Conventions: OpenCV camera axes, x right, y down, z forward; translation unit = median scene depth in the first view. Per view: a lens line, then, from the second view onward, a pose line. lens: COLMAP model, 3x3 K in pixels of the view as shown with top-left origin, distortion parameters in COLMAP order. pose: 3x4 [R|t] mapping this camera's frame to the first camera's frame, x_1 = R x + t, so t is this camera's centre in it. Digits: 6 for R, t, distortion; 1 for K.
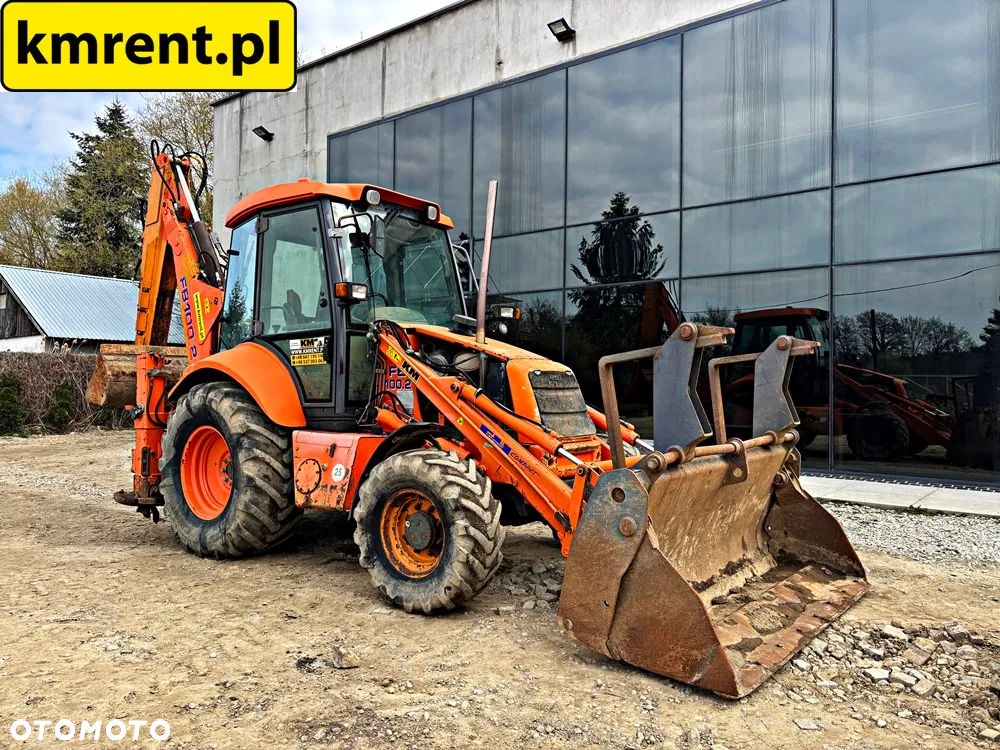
lens RADIAL K [[757.8, 0, 501.9], [0, 757.8, 362.8], [0, 0, 1]] dist [0.048668, -0.053080]
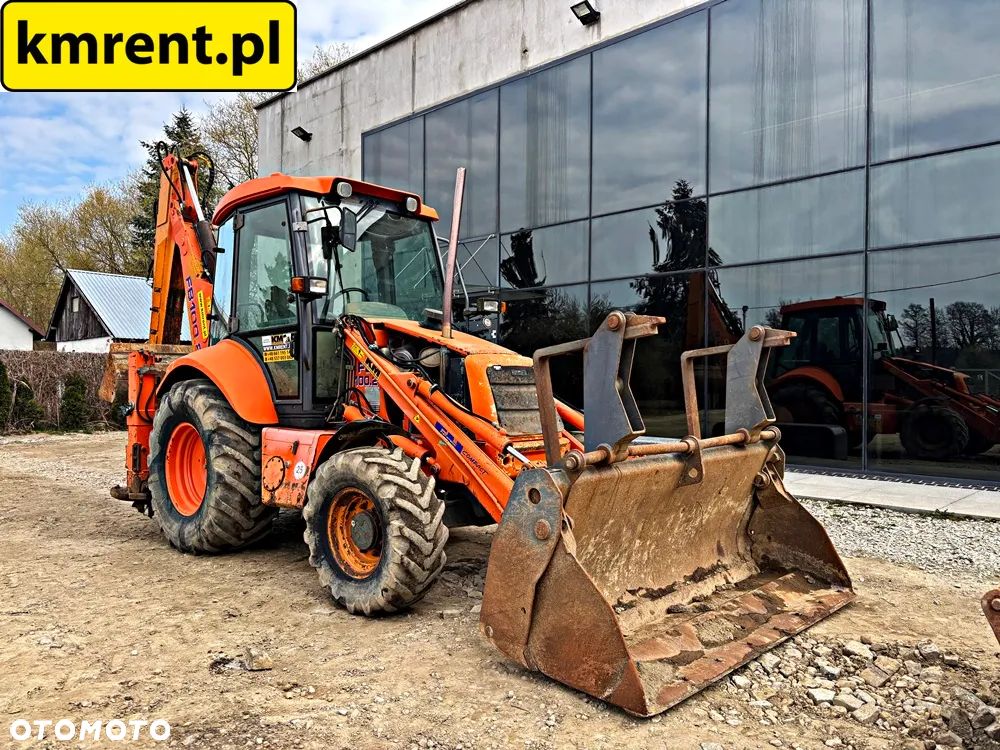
lens RADIAL K [[757.8, 0, 495.7], [0, 757.8, 376.4], [0, 0, 1]] dist [0.048668, -0.053080]
pose [[0.994926, -0.005615, -0.100457, 0.128046], [0.007790, 0.999744, 0.021265, 0.003448], [0.100312, -0.021940, 0.994714, 0.041760]]
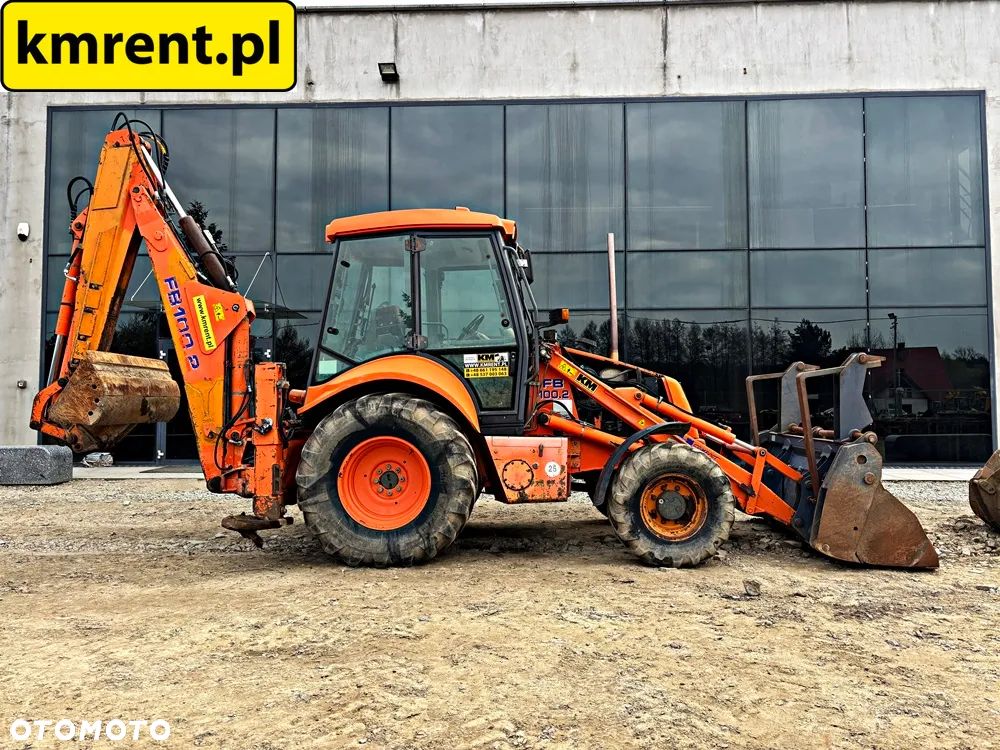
lens RADIAL K [[758.3, 0, 504.5], [0, 758.3, 362.3], [0, 0, 1]] dist [0.044828, -0.046175]
pose [[0.804216, 0.023380, 0.593878, -0.901618], [-0.006297, 0.999505, -0.030822, 0.015010], [-0.594304, 0.021048, 0.803965, 0.095141]]
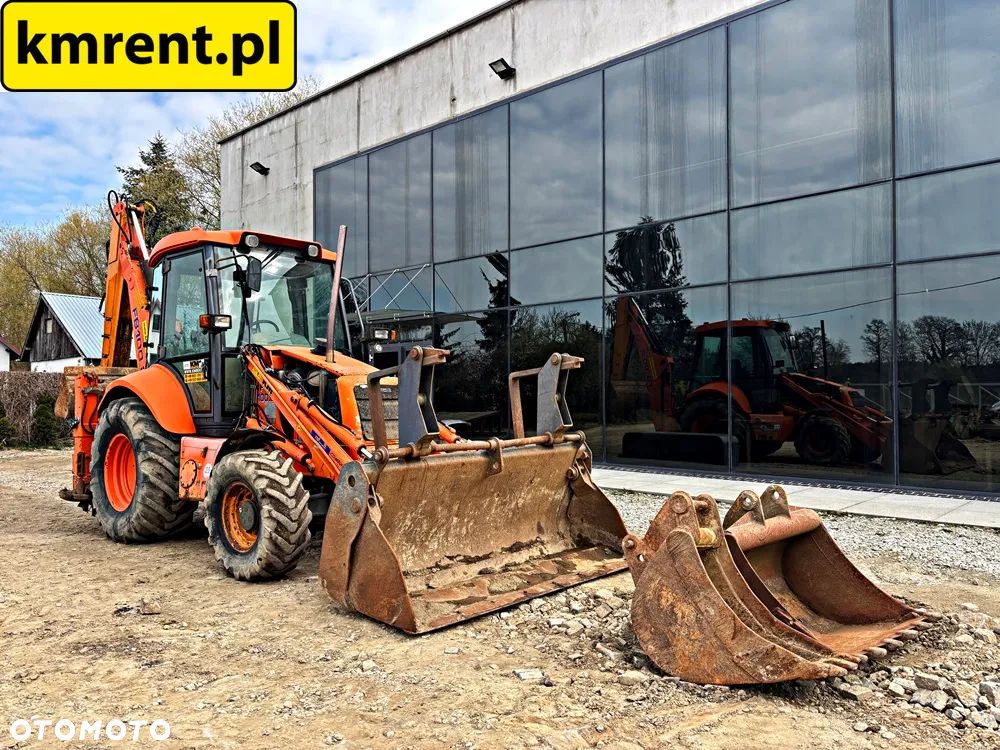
lens RADIAL K [[757.8, 0, 496.0], [0, 757.8, 373.7], [0, 0, 1]] dist [0.048668, -0.053080]
pose [[0.996625, -0.014428, -0.080811, 0.321649], [0.014254, 0.999895, -0.002723, -0.000686], [0.080842, 0.001562, 0.996726, -0.168501]]
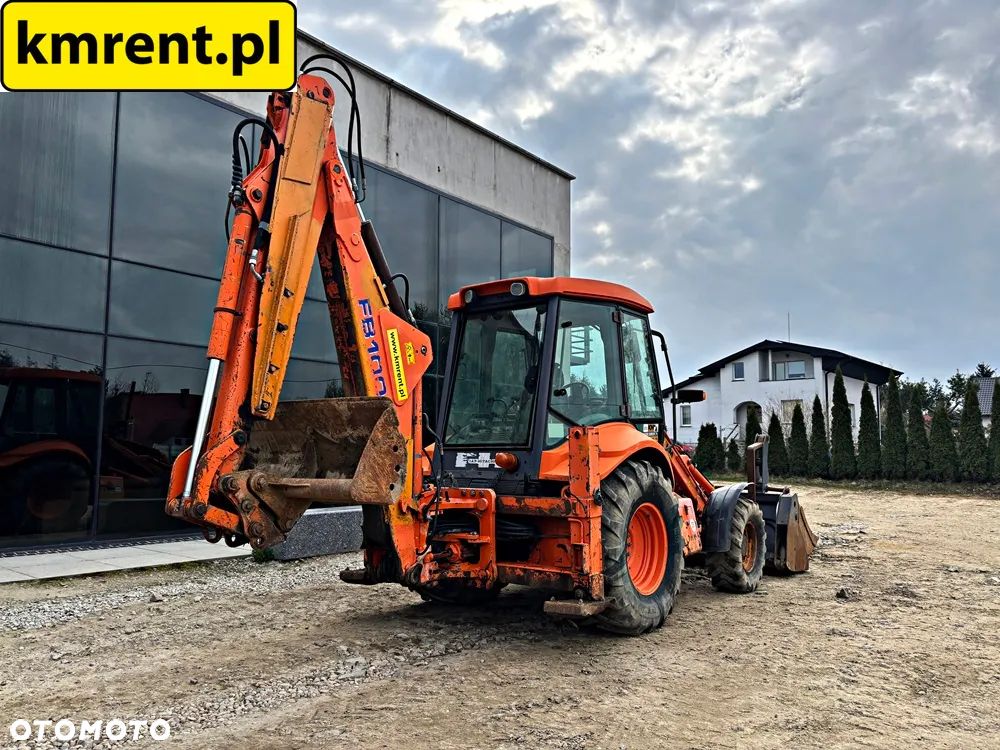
lens RADIAL K [[757.8, 0, 499.5], [0, 757.8, 369.8], [0, 0, 1]] dist [0.048668, -0.053080]
pose [[-0.007169, 0.102901, 0.994666, -1.515662], [-0.033344, 0.994114, -0.103084, 0.016165], [-0.999418, -0.033906, -0.003696, 1.270387]]
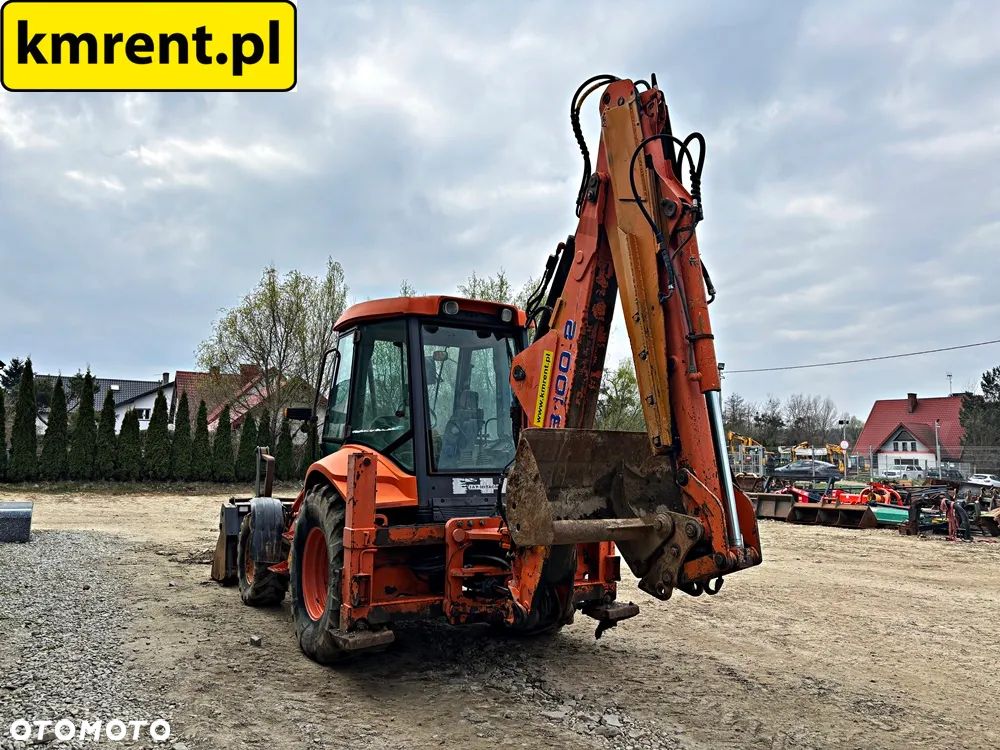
lens RADIAL K [[757.8, 0, 503.1], [0, 757.8, 371.7], [0, 0, 1]] dist [0.048668, -0.053080]
pose [[-0.928266, 0.024144, 0.371132, -0.820613], [-0.027422, 0.990731, -0.133039, 0.015981], [-0.370904, -0.133673, -0.919000, 2.284981]]
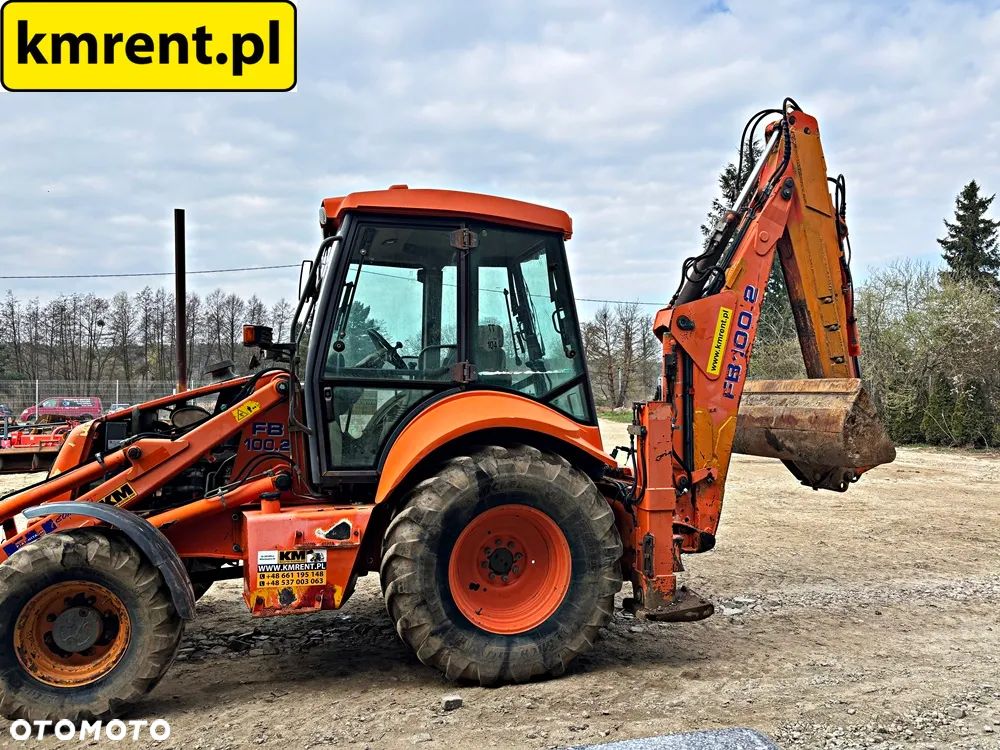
lens RADIAL K [[757.8, 0, 509.1], [0, 757.8, 369.9], [0, 0, 1]] dist [0.048668, -0.053080]
pose [[-0.605000, -0.023632, -0.795874, 0.455867], [0.025082, 0.998498, -0.048715, -0.002843], [0.795830, -0.049435, -0.603499, 1.829082]]
